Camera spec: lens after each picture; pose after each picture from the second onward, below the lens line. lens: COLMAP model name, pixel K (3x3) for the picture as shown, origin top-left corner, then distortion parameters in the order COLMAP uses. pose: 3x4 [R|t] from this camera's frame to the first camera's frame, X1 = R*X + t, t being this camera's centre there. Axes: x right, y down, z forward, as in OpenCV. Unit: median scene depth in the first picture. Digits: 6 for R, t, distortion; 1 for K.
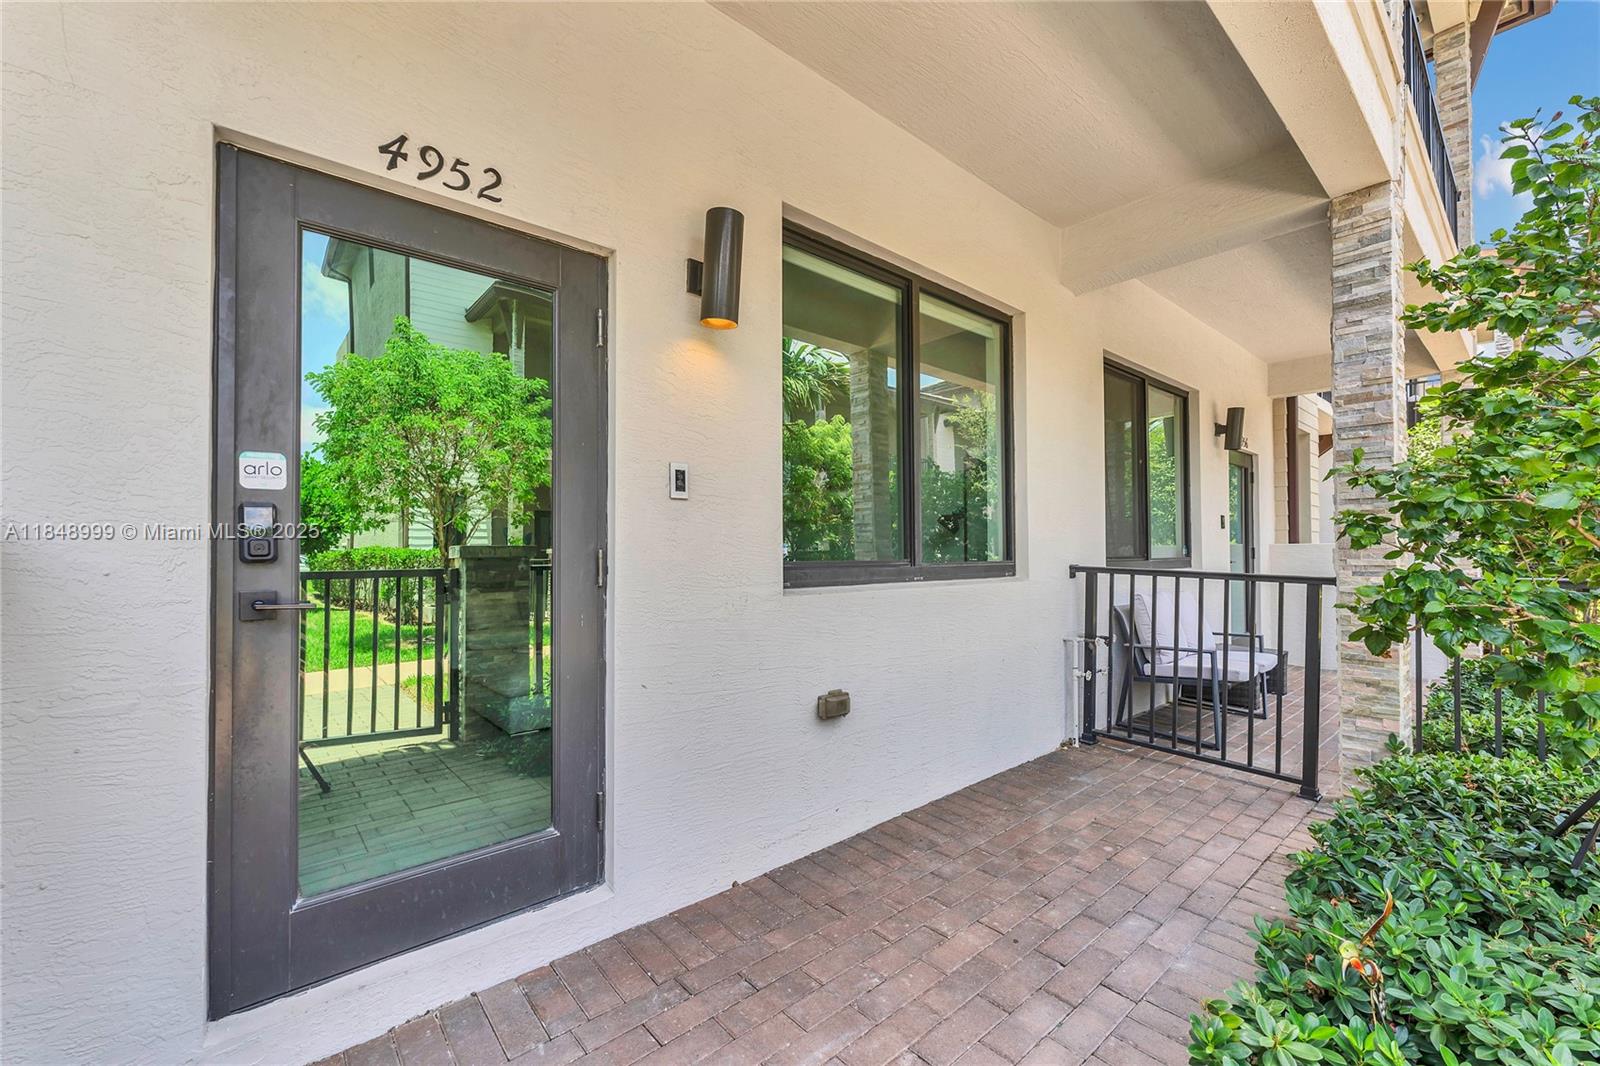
lens RADIAL K [[652.2, 0, 800.4], [0, 652.2, 553.5], [0, 0, 1]] dist [-0.000268, -0.000213]
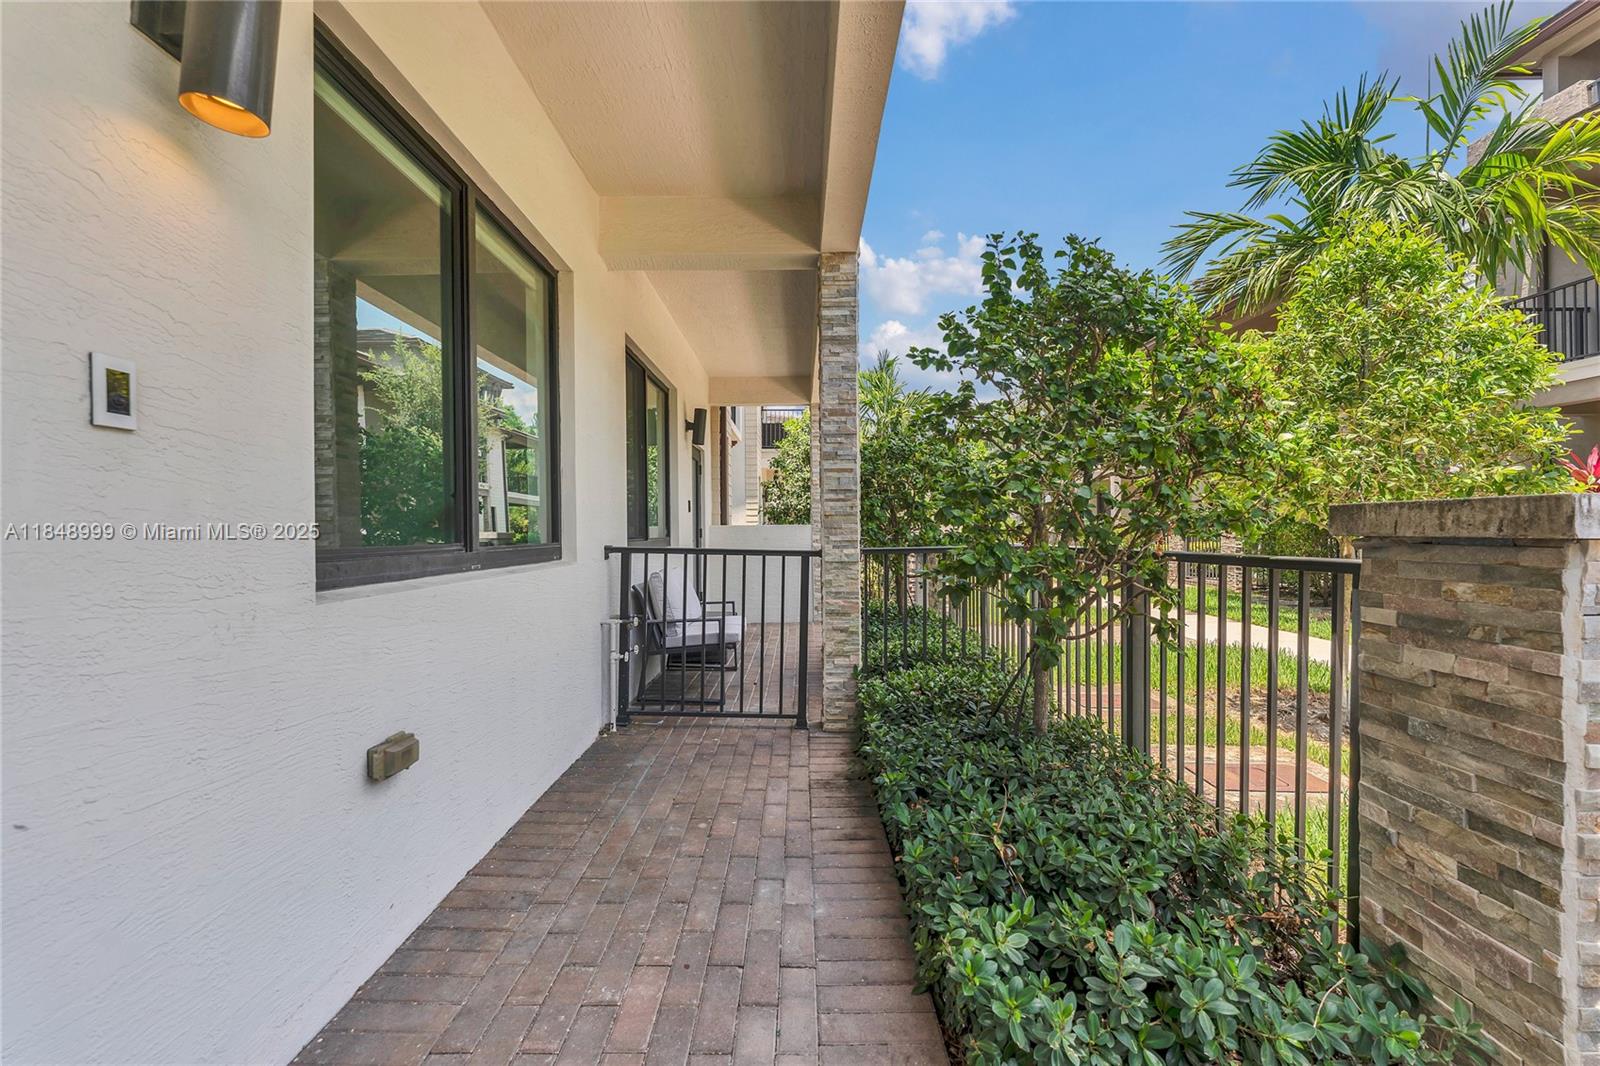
lens RADIAL K [[641.6, 0, 800.0], [0, 641.6, 533.0], [0, 0, 1]] dist [-0.000479, -0.000263]
pose [[0.658964, -0.007122, 0.752141, -0.140560], [0.009256, 0.999956, 0.001358, 0.000286], [-0.752118, 0.006067, 0.659001, 0.188014]]
